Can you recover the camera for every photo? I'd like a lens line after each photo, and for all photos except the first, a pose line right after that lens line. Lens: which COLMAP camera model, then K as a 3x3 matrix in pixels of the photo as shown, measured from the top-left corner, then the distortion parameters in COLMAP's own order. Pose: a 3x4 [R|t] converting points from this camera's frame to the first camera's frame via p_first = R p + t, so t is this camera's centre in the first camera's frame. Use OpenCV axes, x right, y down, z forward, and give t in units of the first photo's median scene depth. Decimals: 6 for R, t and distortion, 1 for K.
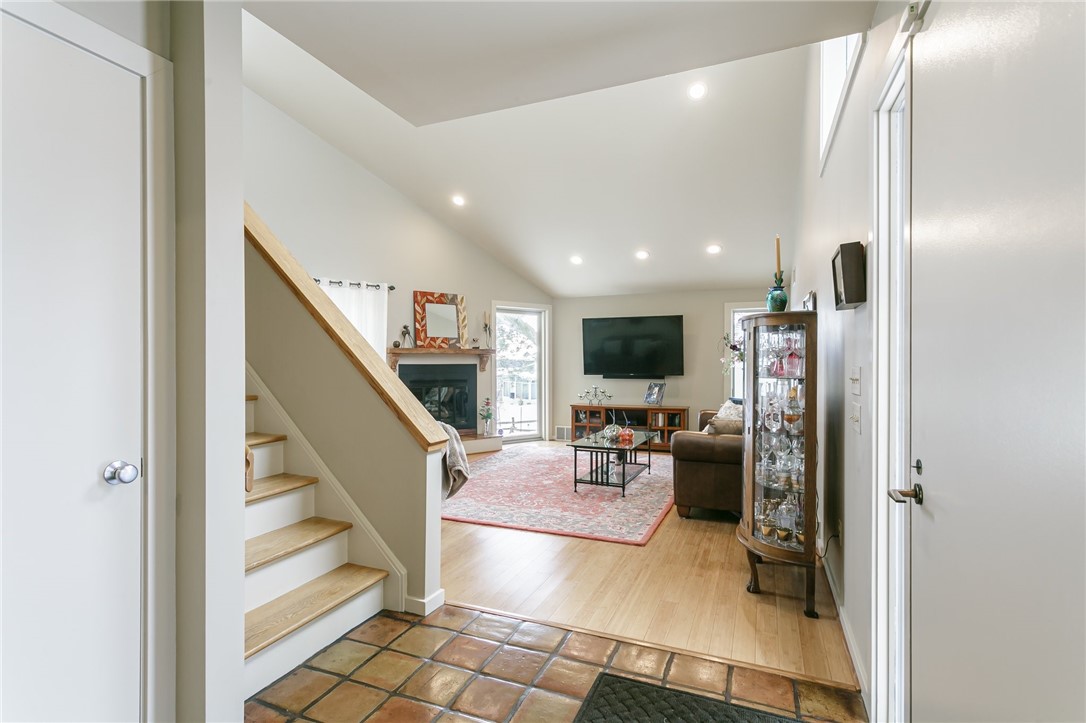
lens RADIAL K [[524.0, 0, 545.0], [0, 524.0, 363.0], [0, 0, 1]] dist [0.005219, 0.001397]
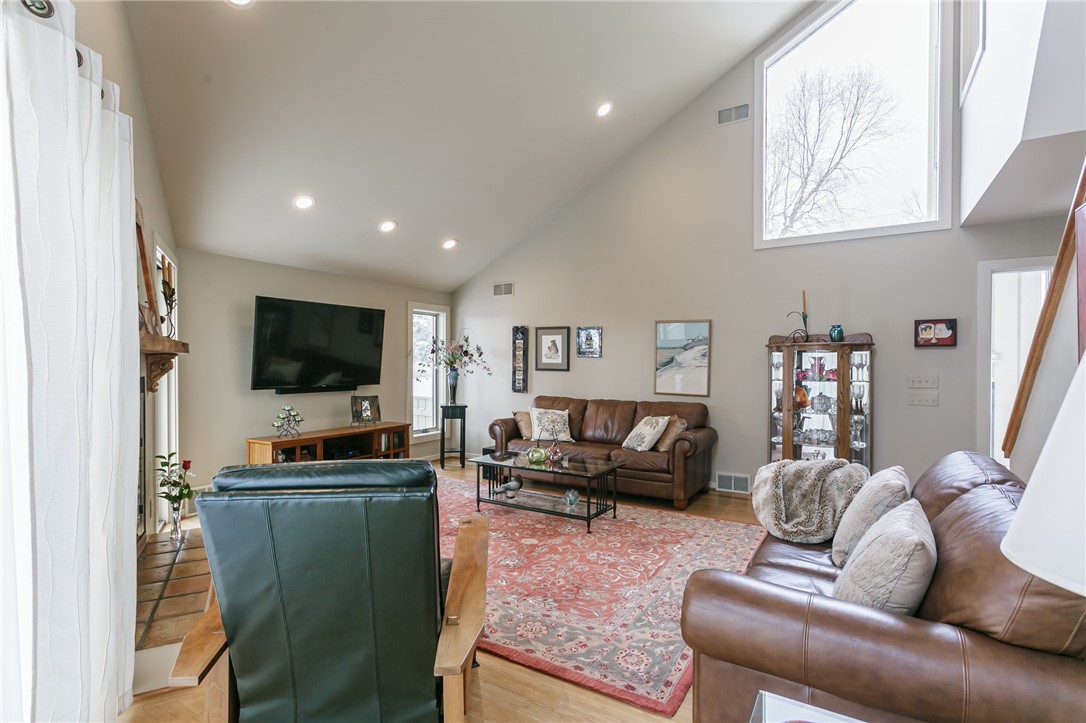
lens RADIAL K [[524.0, 0, 544.3], [0, 524.0, 361.6], [0, 0, 1]] dist [0.005219, 0.001397]
pose [[0.154086, 0.002227, 0.988055, -0.534133], [-0.005145, 0.999986, -0.001451, -0.012474], [-0.988044, -0.004860, 0.154096, 0.669797]]
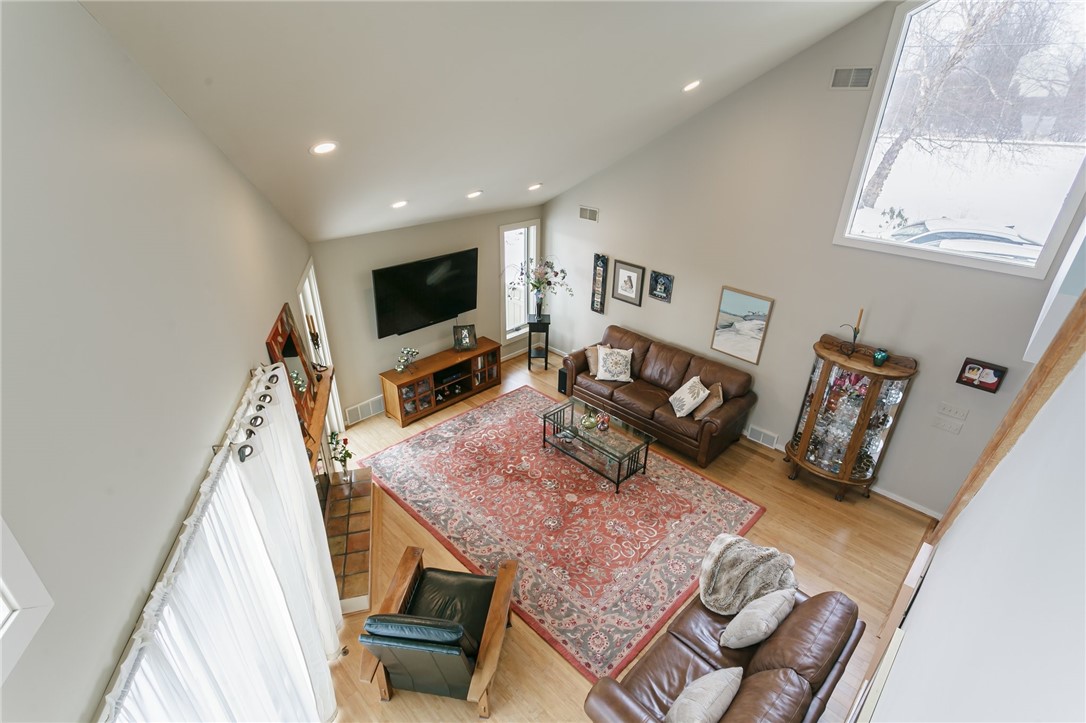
lens RADIAL K [[524.0, 0, 546.5], [0, 524.0, 361.7], [0, 0, 1]] dist [0.005219, 0.001397]
pose [[0.374541, -0.408826, 0.832214, -0.568845], [-0.023795, 0.893013, 0.449402, -0.349492], [-0.926905, -0.188121, 0.324742, 0.589423]]
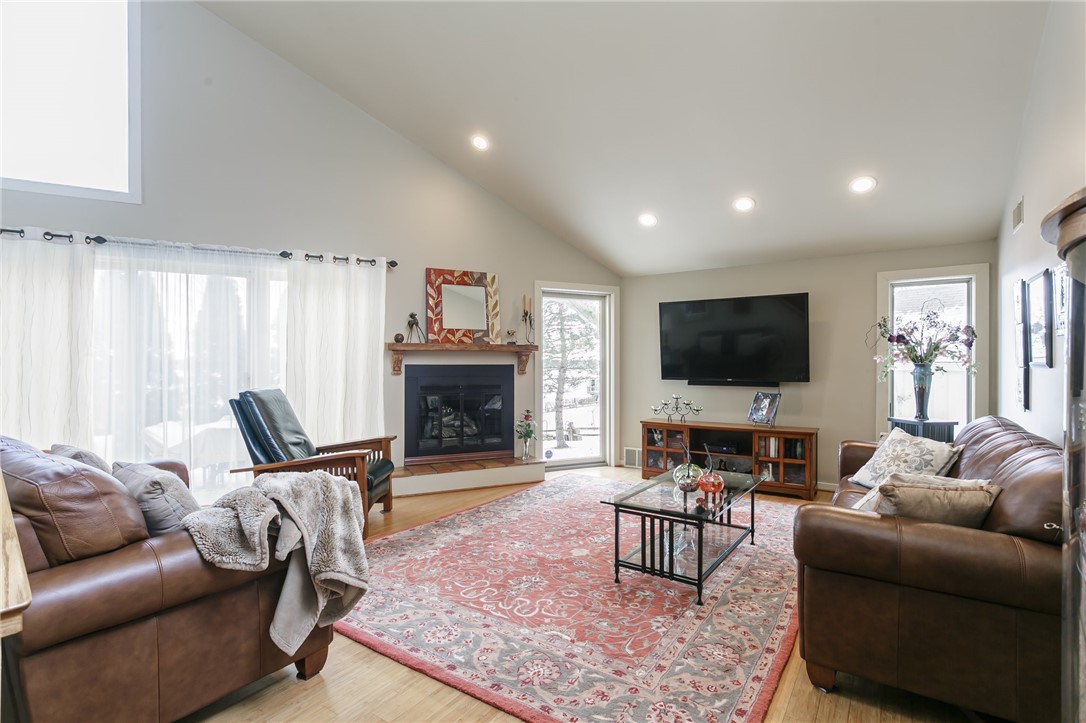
lens RADIAL K [[524.0, 0, 542.3], [0, 524.0, 363.3], [0, 0, 1]] dist [0.005219, 0.001397]
pose [[0.979896, 0.000710, -0.199508, 0.066253], [-0.001016, 0.999998, -0.001430, 0.001114], [0.199506, 0.001604, 0.979895, 0.287646]]
